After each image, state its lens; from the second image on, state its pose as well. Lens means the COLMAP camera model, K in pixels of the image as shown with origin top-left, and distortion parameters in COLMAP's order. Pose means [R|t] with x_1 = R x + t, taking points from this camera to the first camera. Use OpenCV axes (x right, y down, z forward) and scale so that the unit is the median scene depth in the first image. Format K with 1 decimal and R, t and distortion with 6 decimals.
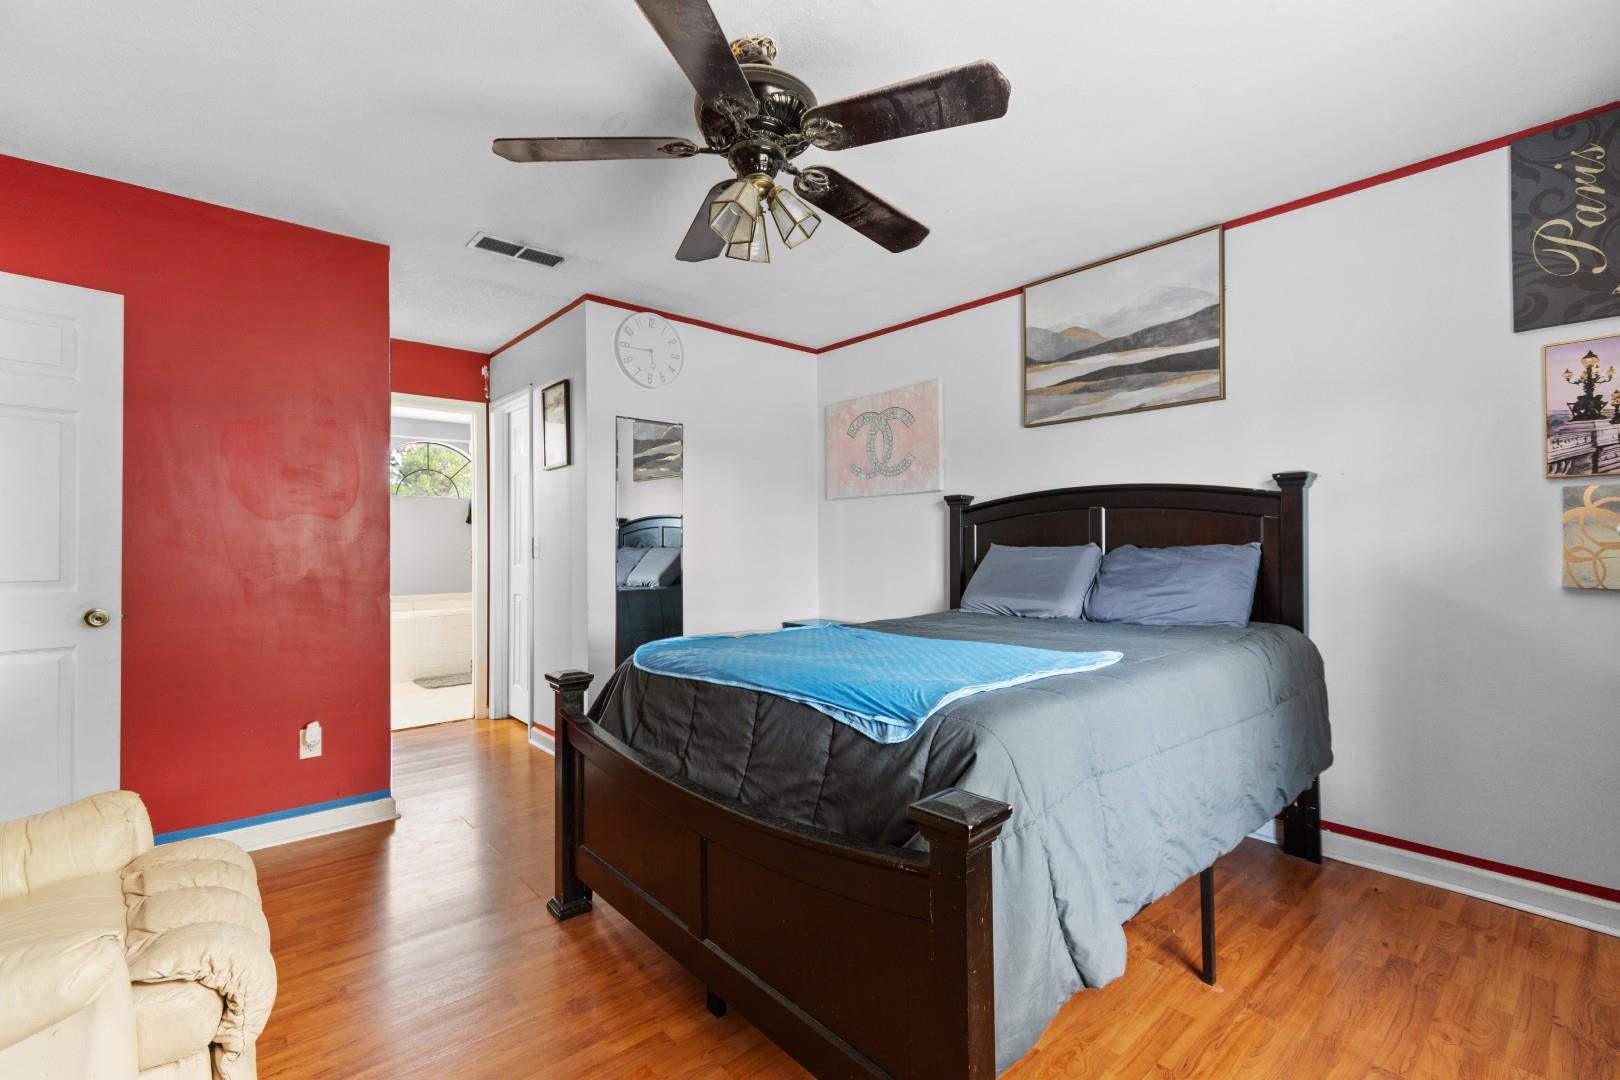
lens RADIAL K [[706.0, 0, 800.2], [0, 706.0, 541.3], [0, 0, 1]] dist [0.005280, -0.002115]
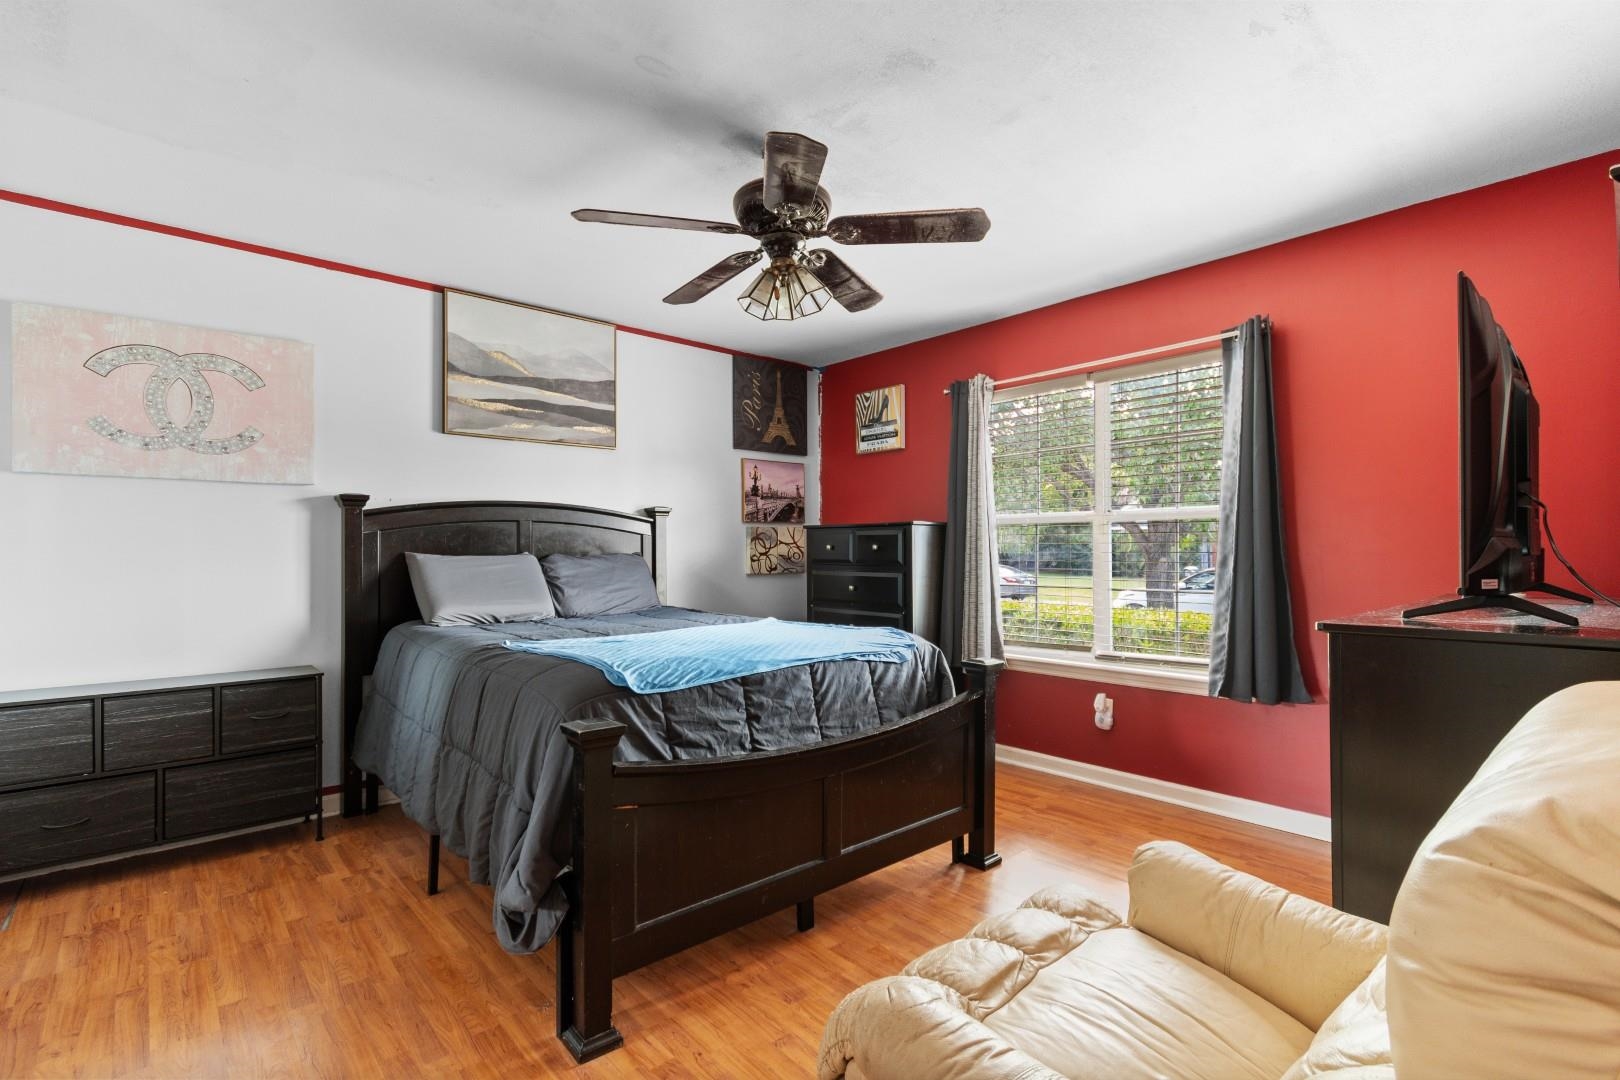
lens RADIAL K [[757.8, 0, 814.8], [0, 757.8, 548.3], [0, 0, 1]] dist [0.001943, -0.001157]
pose [[-0.009119, 0.009696, 0.999911, -0.894401], [-0.002940, 0.999948, -0.009723, 0.007776], [-0.999954, -0.003029, -0.009090, 0.613861]]
